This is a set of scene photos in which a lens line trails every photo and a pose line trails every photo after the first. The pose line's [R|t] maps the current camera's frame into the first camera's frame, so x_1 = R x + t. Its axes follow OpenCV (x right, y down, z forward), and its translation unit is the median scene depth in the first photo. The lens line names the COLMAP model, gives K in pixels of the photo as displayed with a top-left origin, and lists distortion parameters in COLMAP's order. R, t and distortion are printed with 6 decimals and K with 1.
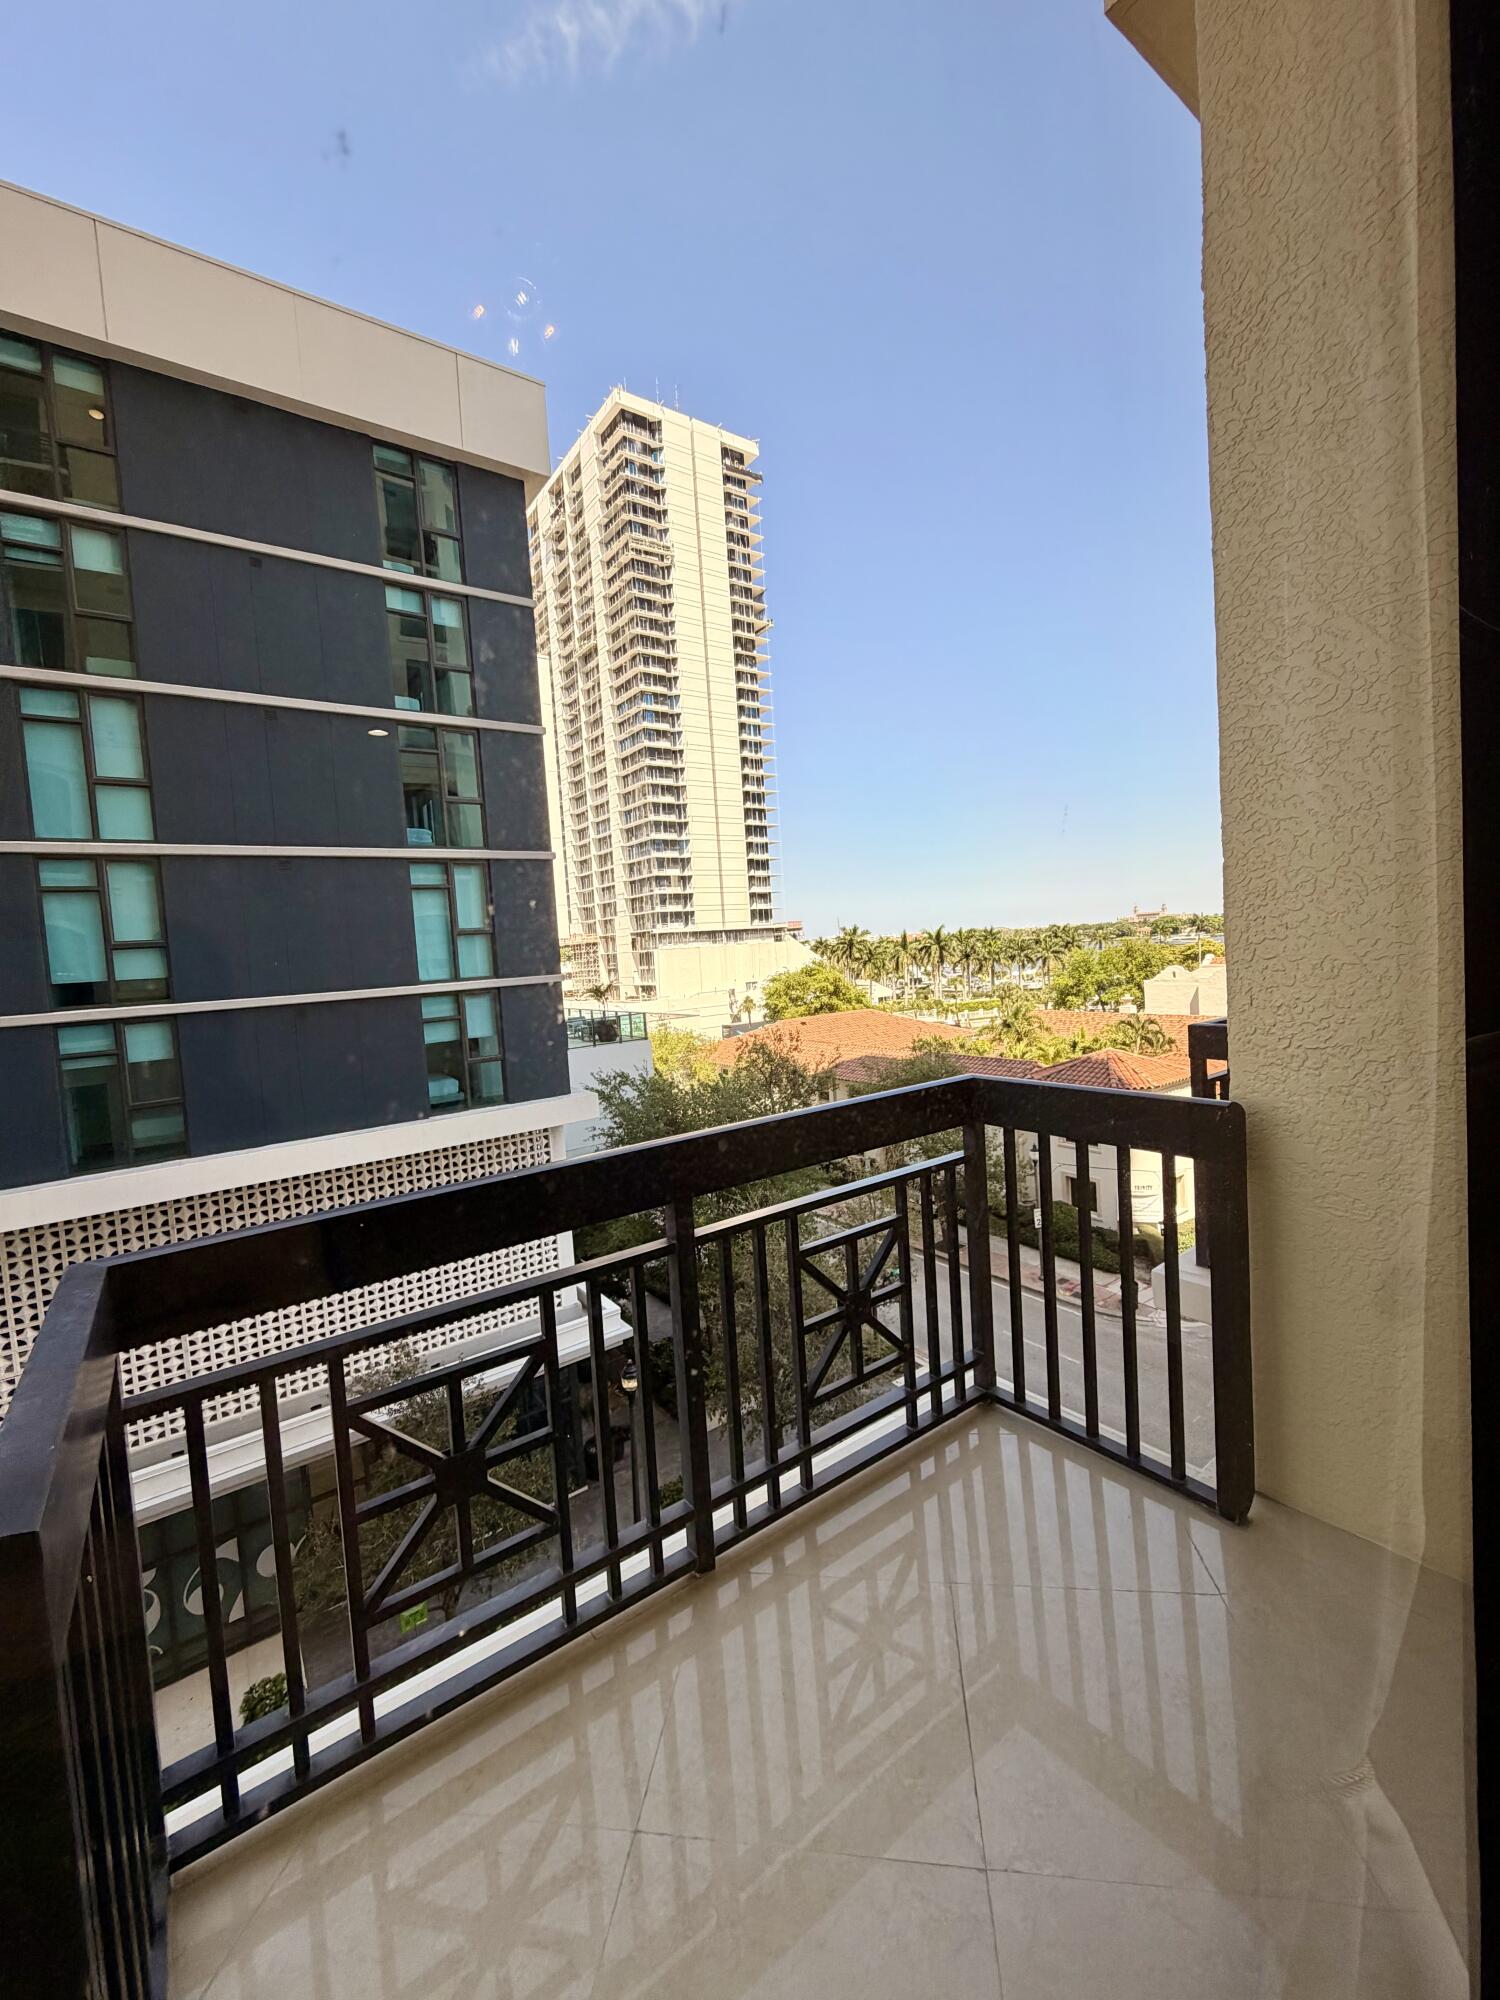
lens RADIAL K [[802.3, 0, 758.0], [0, 802.3, 997.0], [0, 0, 1]] dist [-0.001028, 0.001126]
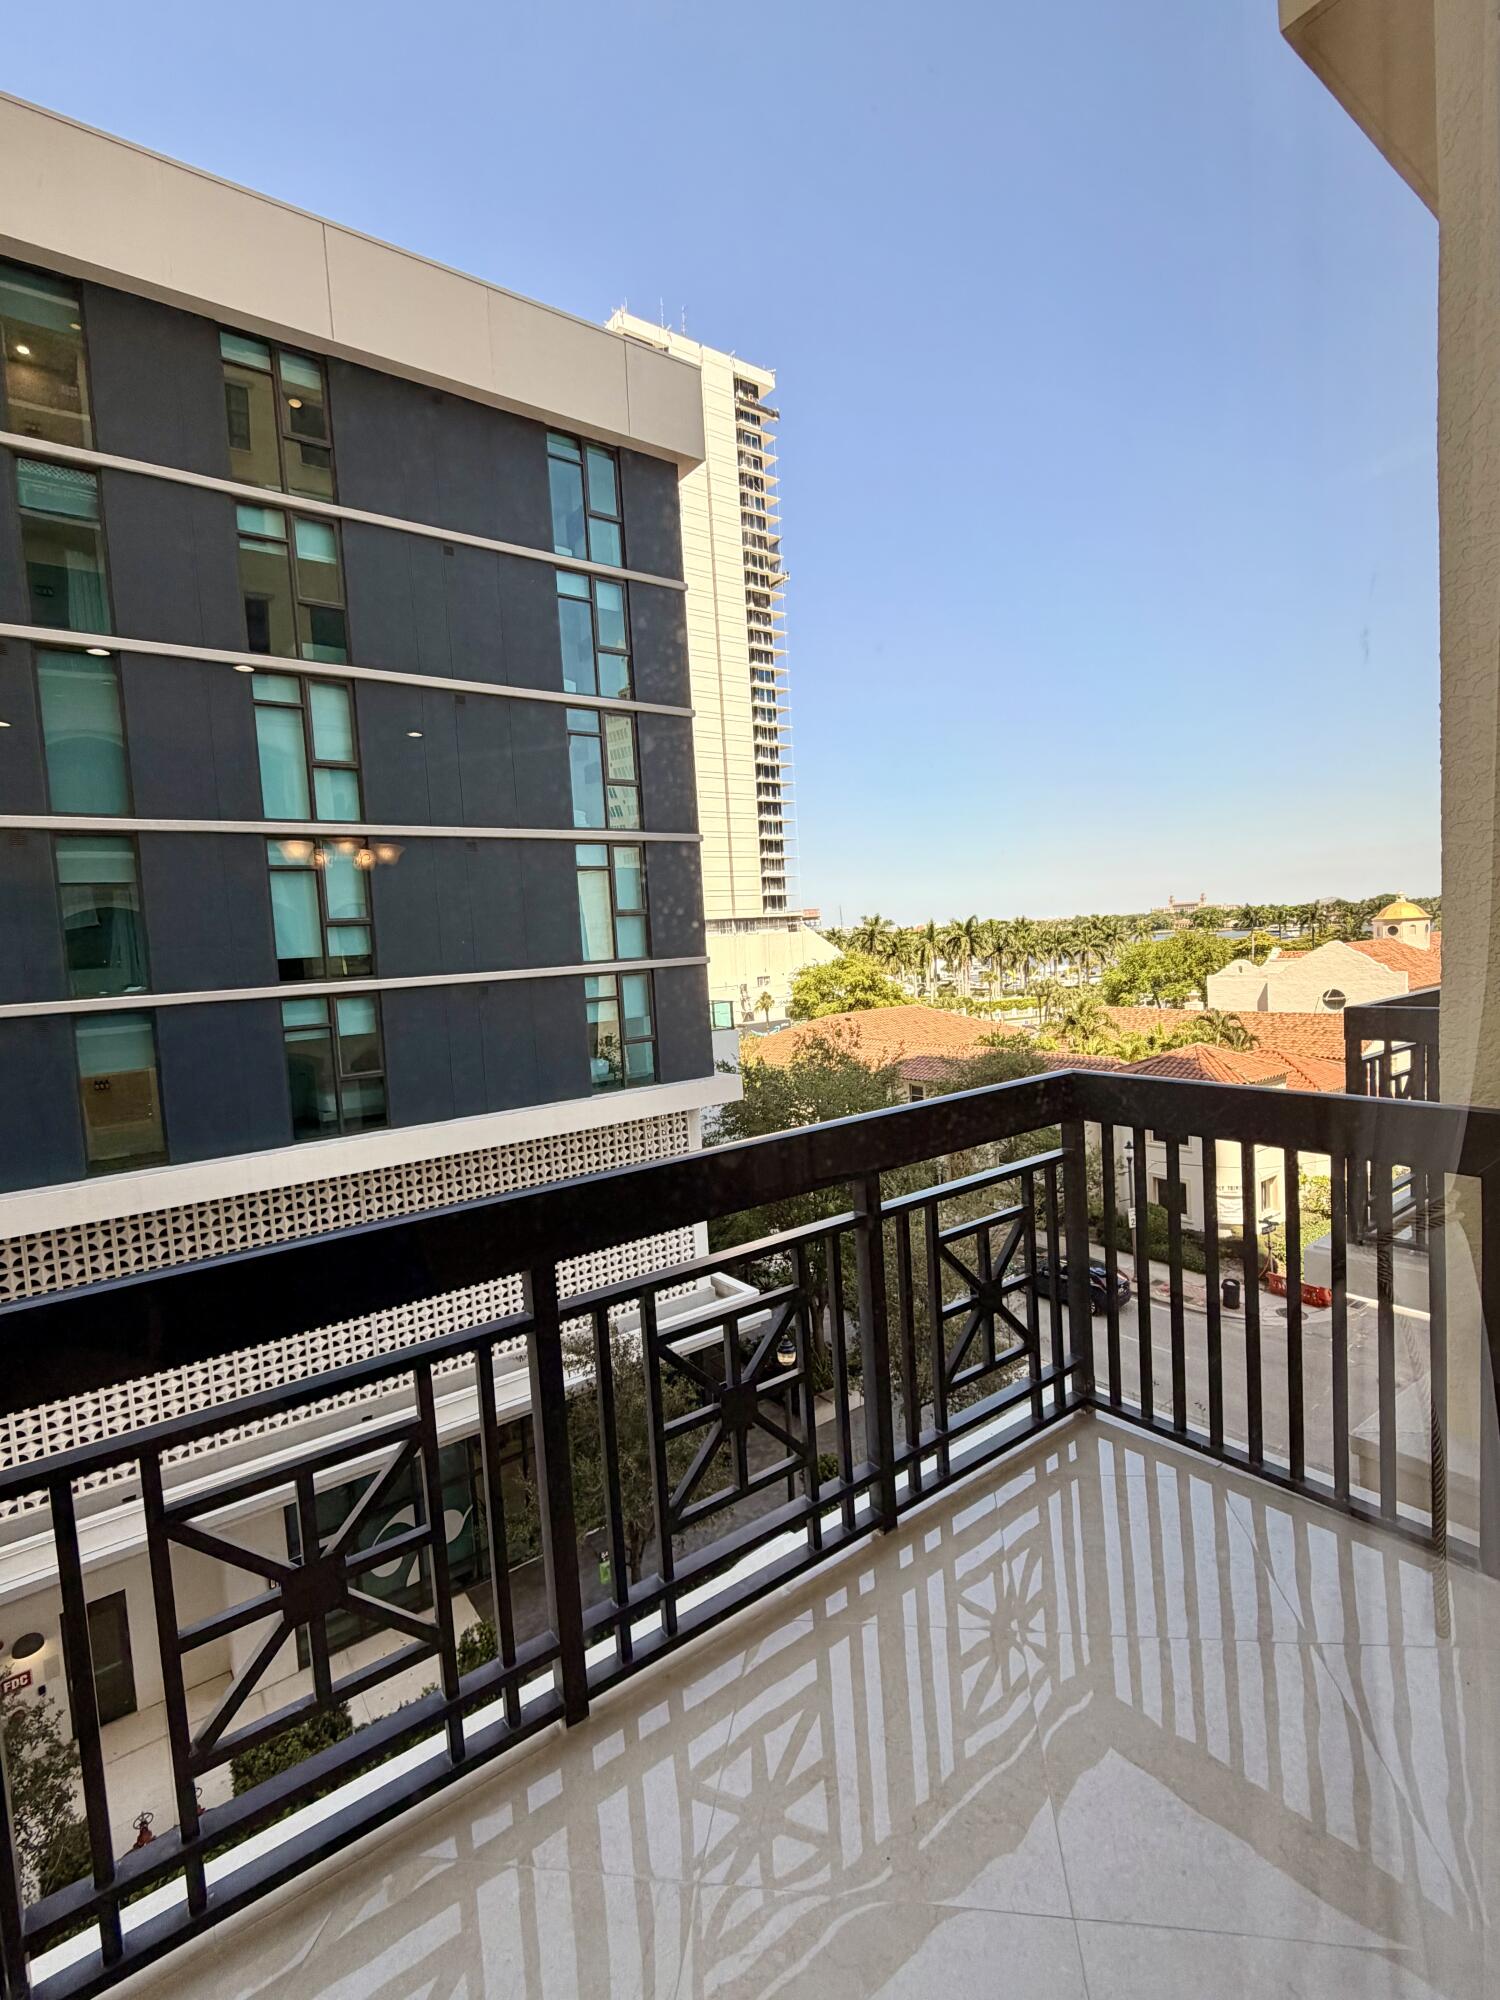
lens RADIAL K [[934.5, 0, 747.9], [0, 934.5, 994.7], [0, 0, 1]] dist [0.004194, -0.001792]
pose [[0.999539, 0.004755, 0.029998, -0.220373], [-0.004639, 0.999981, -0.003958, 0.021851], [-0.030016, 0.003817, 0.999542, -0.158630]]
